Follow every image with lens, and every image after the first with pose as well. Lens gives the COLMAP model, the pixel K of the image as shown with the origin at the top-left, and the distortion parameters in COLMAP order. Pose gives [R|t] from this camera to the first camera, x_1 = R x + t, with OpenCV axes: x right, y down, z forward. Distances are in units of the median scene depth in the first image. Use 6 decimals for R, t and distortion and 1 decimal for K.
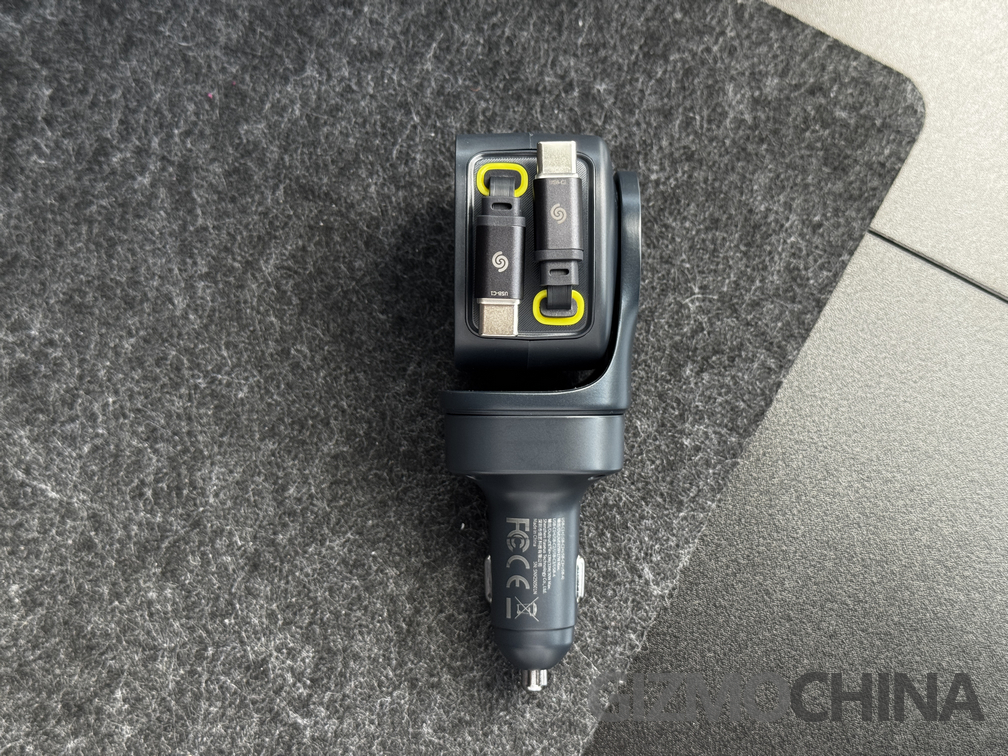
lens RADIAL K [[1429.0, 0, 504.0], [0, 1429.0, 378.0], [0, 0, 1]] dist [0.165560, -0.449943]
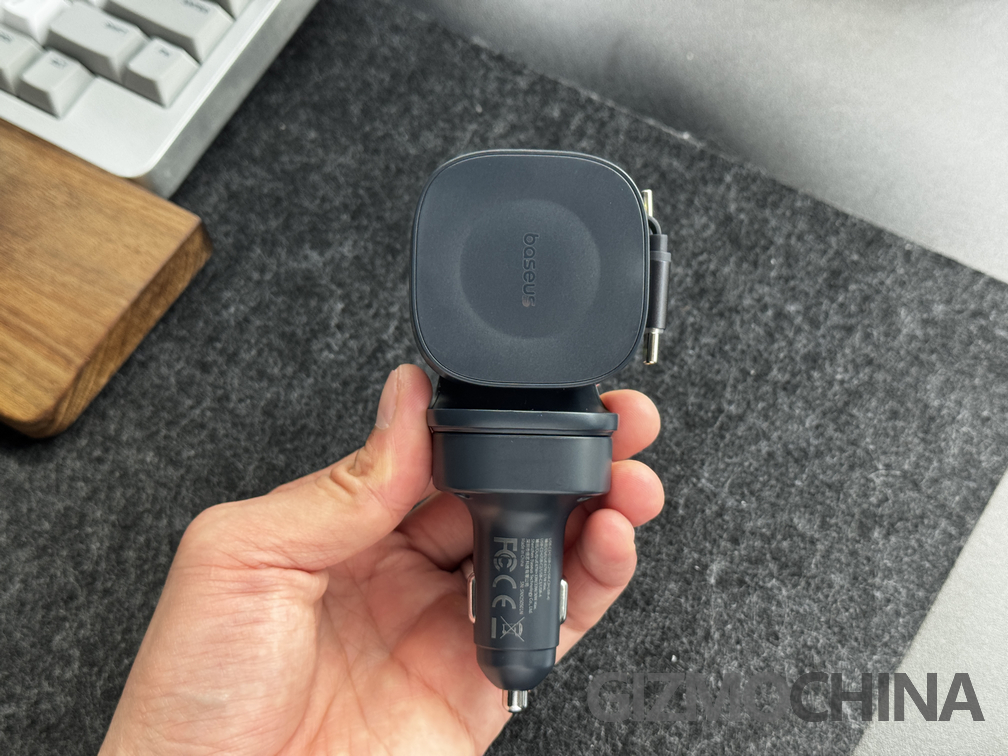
lens RADIAL K [[1429.0, 0, 504.0], [0, 1429.0, 378.0], [0, 0, 1]] dist [0.165560, -0.449943]
pose [[0.995154, 0.022016, -0.095829, -0.056413], [-0.053094, 0.940627, -0.335264, 0.275410], [0.082759, 0.338727, 0.937238, -0.128809]]
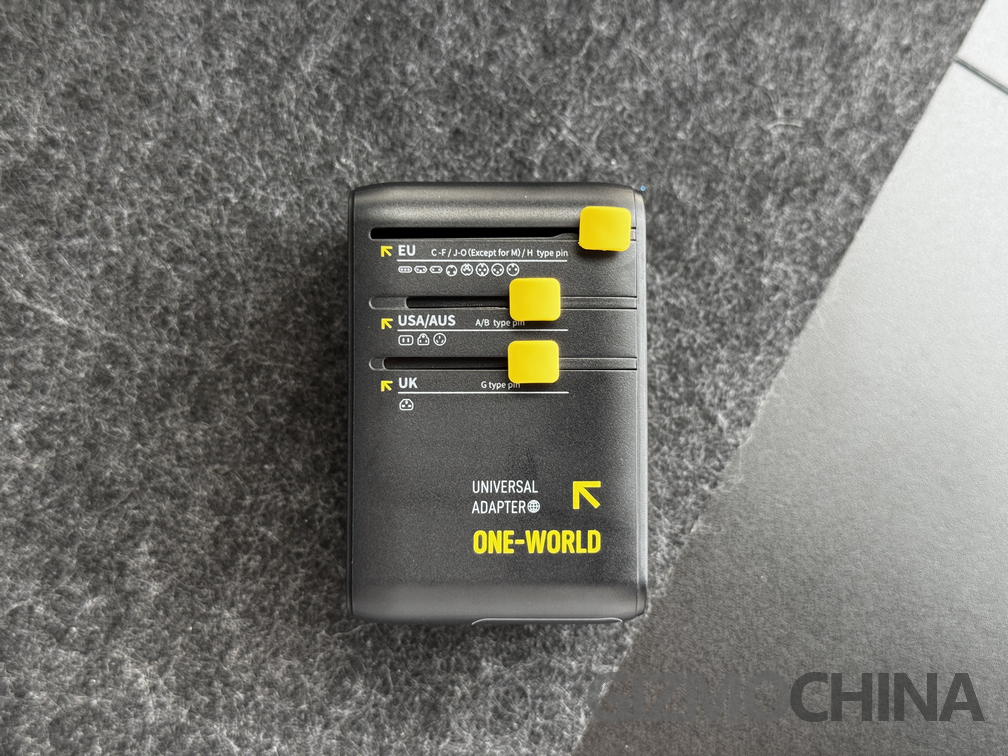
lens RADIAL K [[1429.0, 0, 504.0], [0, 1429.0, 378.0], [0, 0, 1]] dist [0.165560, -0.449943]
pose [[0.986845, 0.016207, 0.160855, -0.185861], [-0.032890, 0.994281, 0.101606, 0.018123], [-0.158288, -0.105559, 0.981734, 0.107129]]
